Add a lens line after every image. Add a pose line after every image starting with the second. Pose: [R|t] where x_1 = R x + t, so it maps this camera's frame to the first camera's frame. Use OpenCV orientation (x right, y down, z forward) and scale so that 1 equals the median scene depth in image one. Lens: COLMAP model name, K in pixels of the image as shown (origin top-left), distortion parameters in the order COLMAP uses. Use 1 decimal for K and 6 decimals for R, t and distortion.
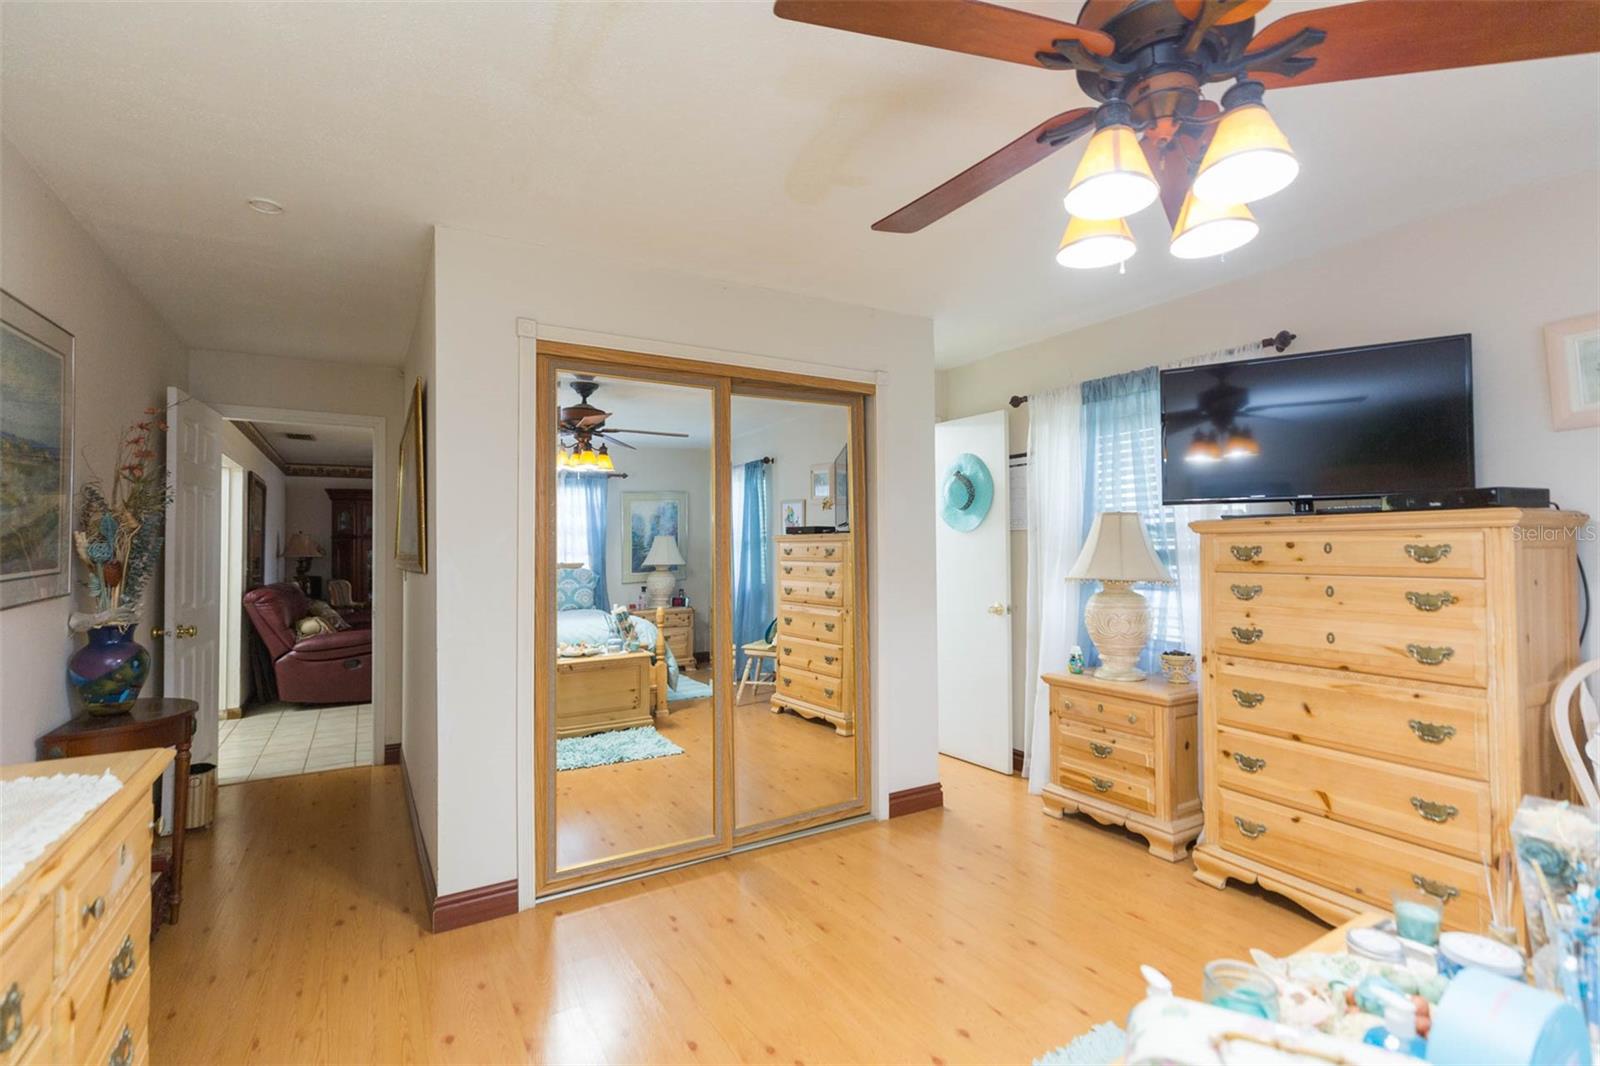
lens RADIAL K [[756.0, 0, 804.9], [0, 756.0, 557.9], [0, 0, 1]] dist [0.003262, 0.000037]
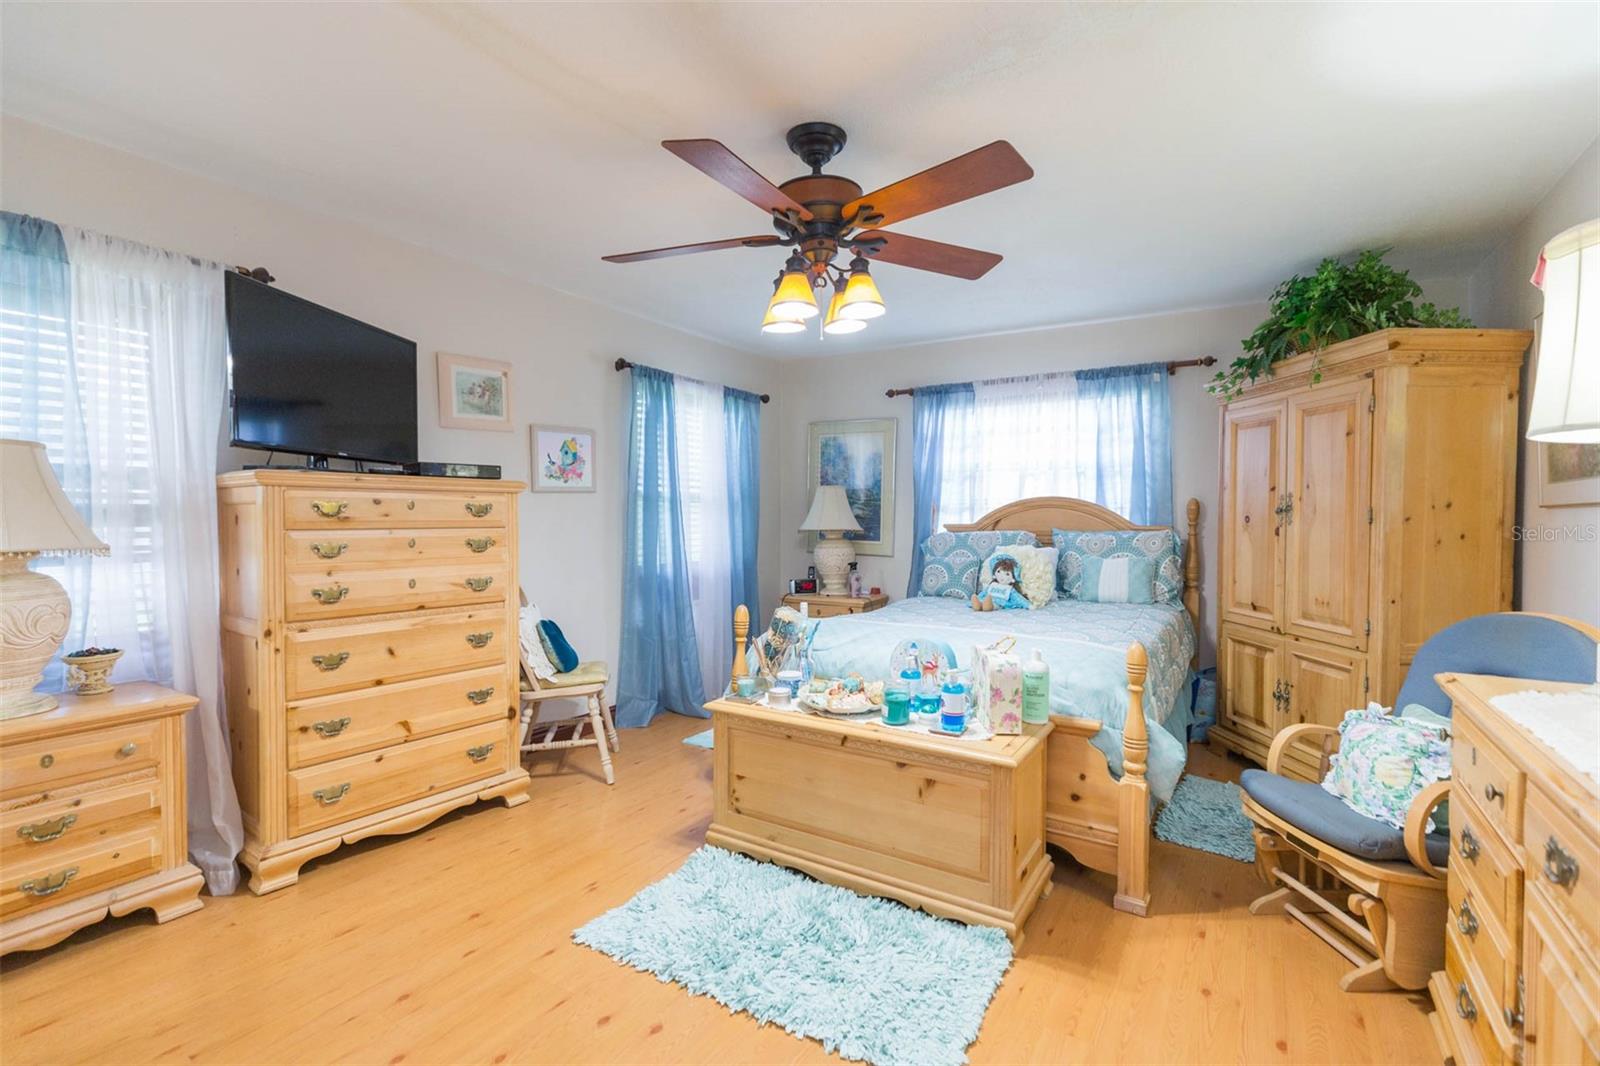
lens RADIAL K [[706.8, 0, 801.7], [0, 706.8, 527.9], [0, 0, 1]] dist [0.004563, -0.000609]
pose [[-0.454857, -0.025112, 0.890211, -0.521799], [-0.003976, 0.999650, 0.026167, -0.009130], [-0.890556, 0.008363, -0.454797, 0.952348]]
